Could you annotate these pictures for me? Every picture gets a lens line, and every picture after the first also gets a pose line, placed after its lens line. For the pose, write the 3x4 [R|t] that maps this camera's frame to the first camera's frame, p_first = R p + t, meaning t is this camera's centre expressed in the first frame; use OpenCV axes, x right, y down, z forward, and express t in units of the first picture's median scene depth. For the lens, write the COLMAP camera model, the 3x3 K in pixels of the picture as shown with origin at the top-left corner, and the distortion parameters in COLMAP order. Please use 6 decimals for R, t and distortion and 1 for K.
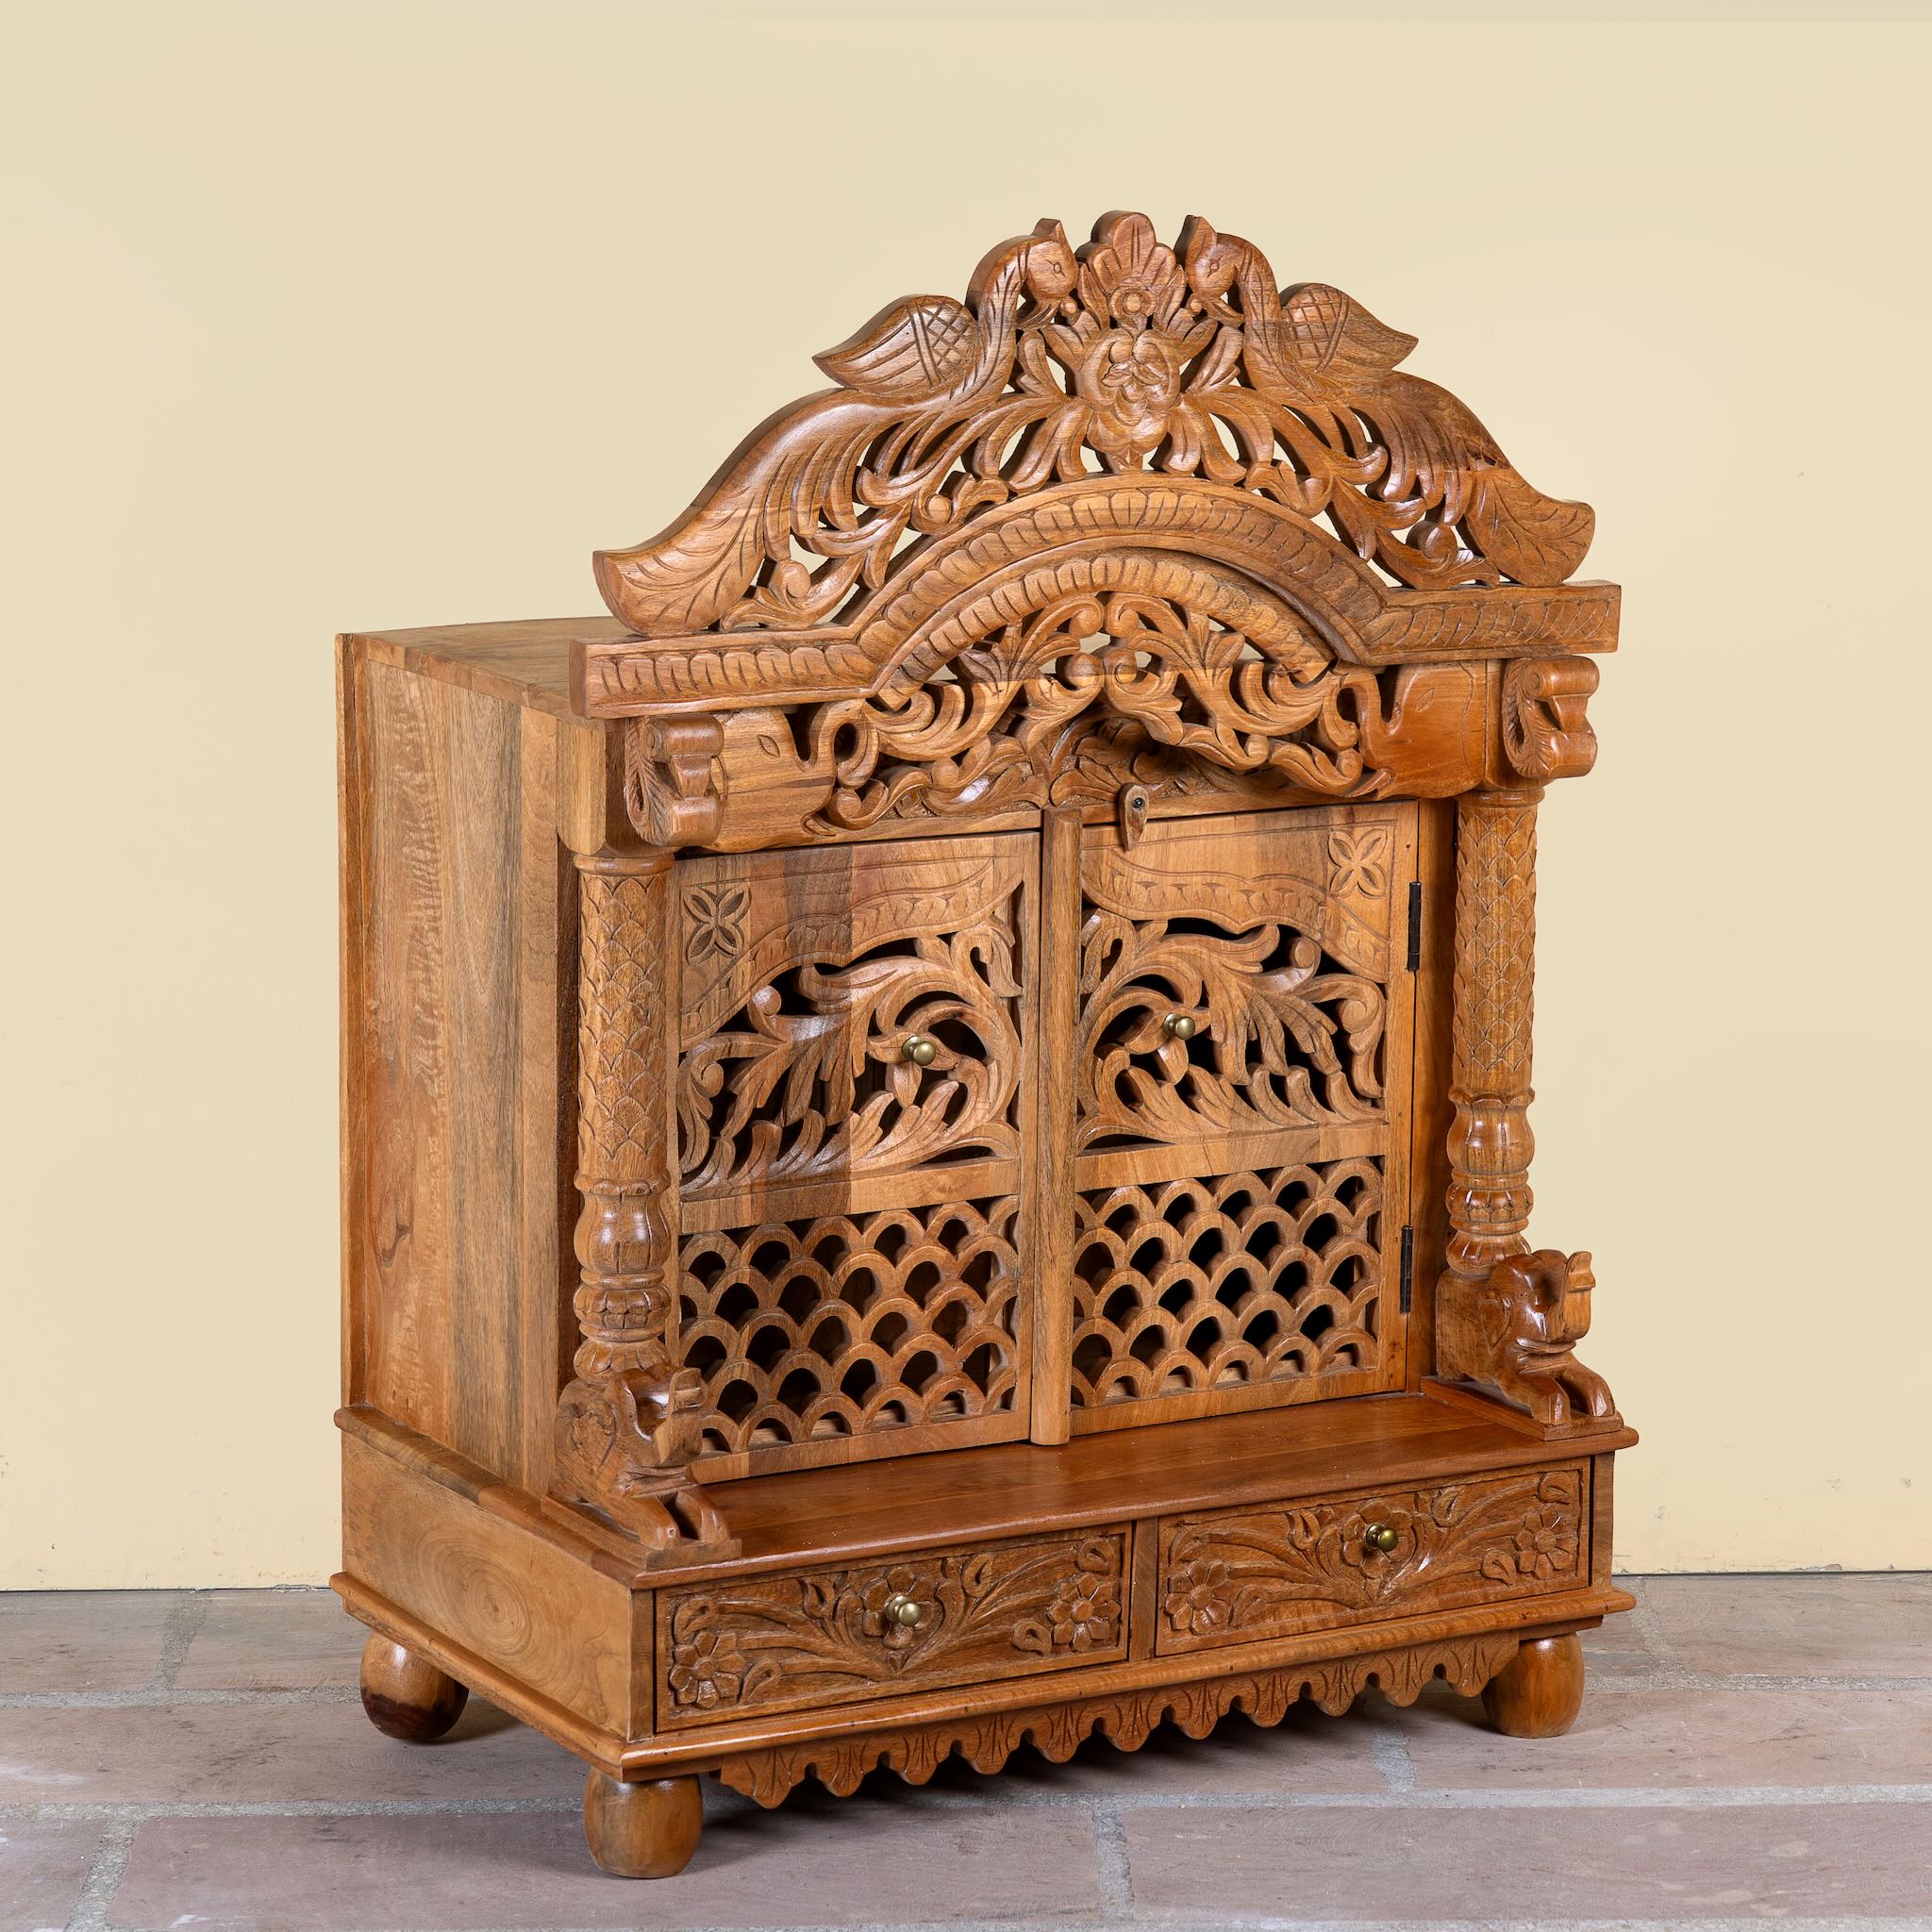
lens RADIAL K [[6438.5, 0, 1016.5], [0, 6438.5, 999.8], [0, 0, 1]] dist [0.107459, 0.000000]
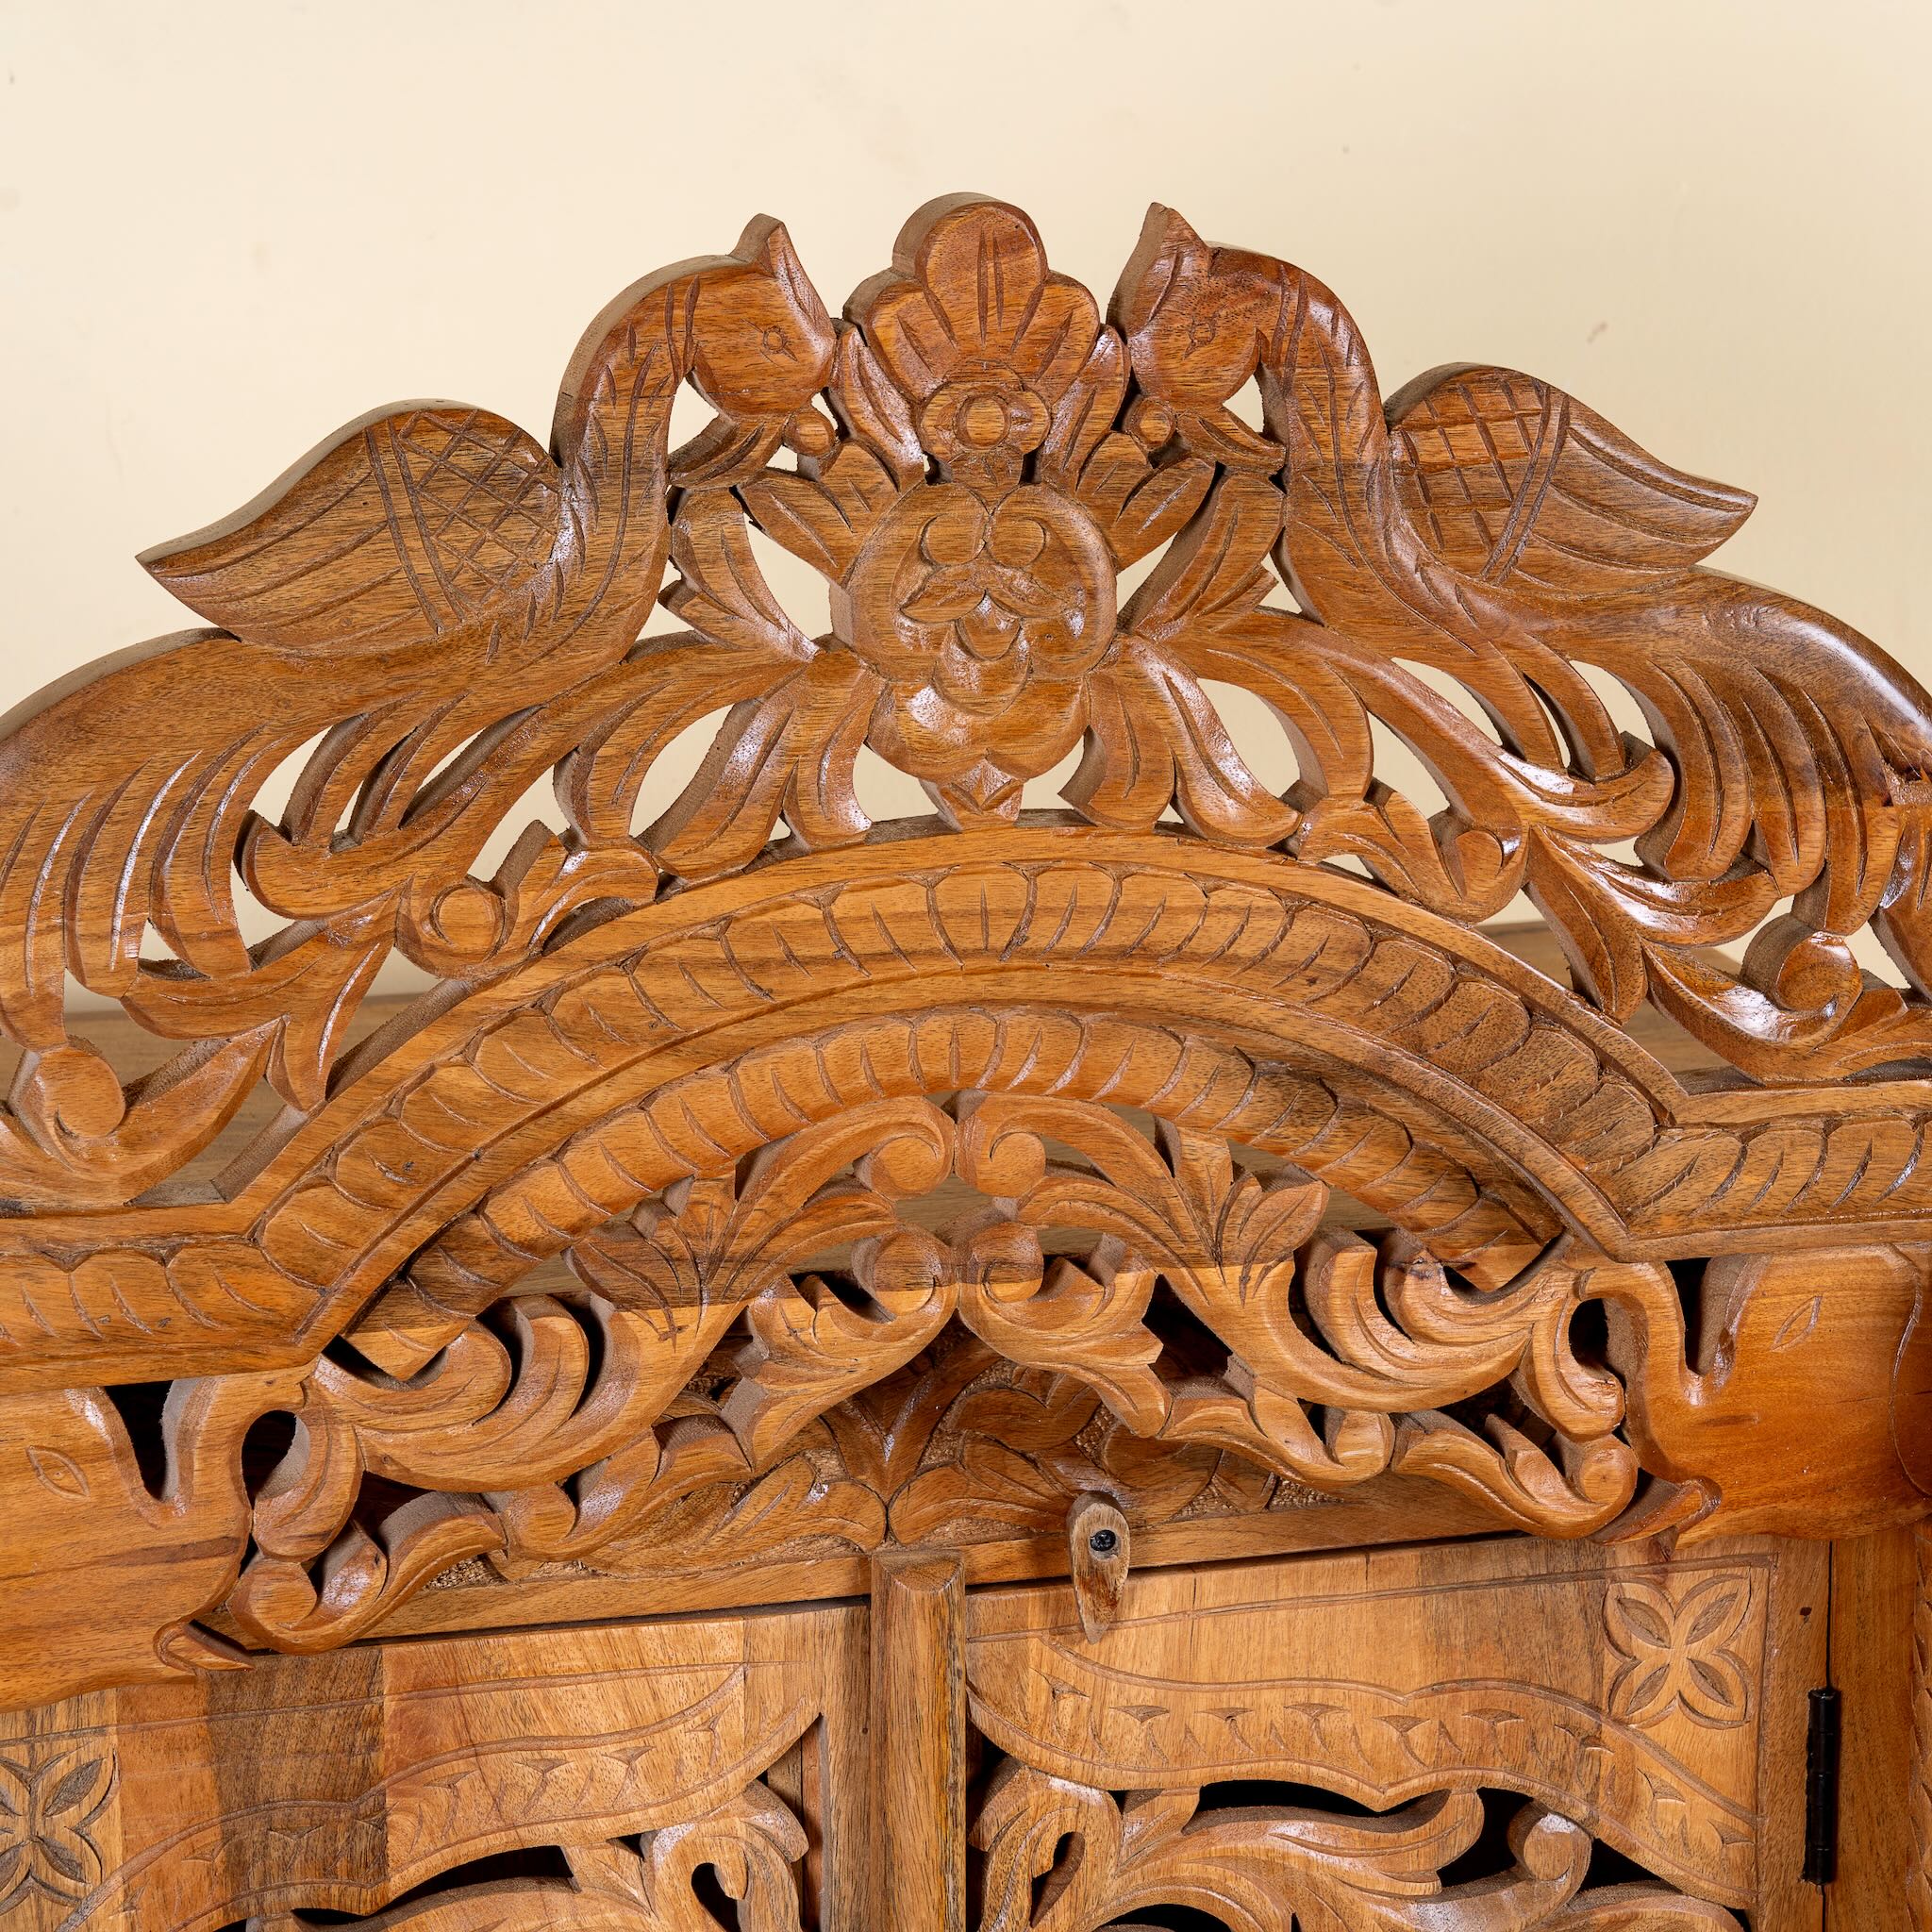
lens RADIAL K [[6438.5, 0, 970.8], [0, 6438.5, 968.1], [0, 0, 1]] dist [0.107459, 0.000000]
pose [[0.971204, 0.040596, -0.234767, 0.112352], [-0.031690, 0.998632, 0.041588, -0.088325], [0.236134, -0.032951, 0.971162, 0.586407]]
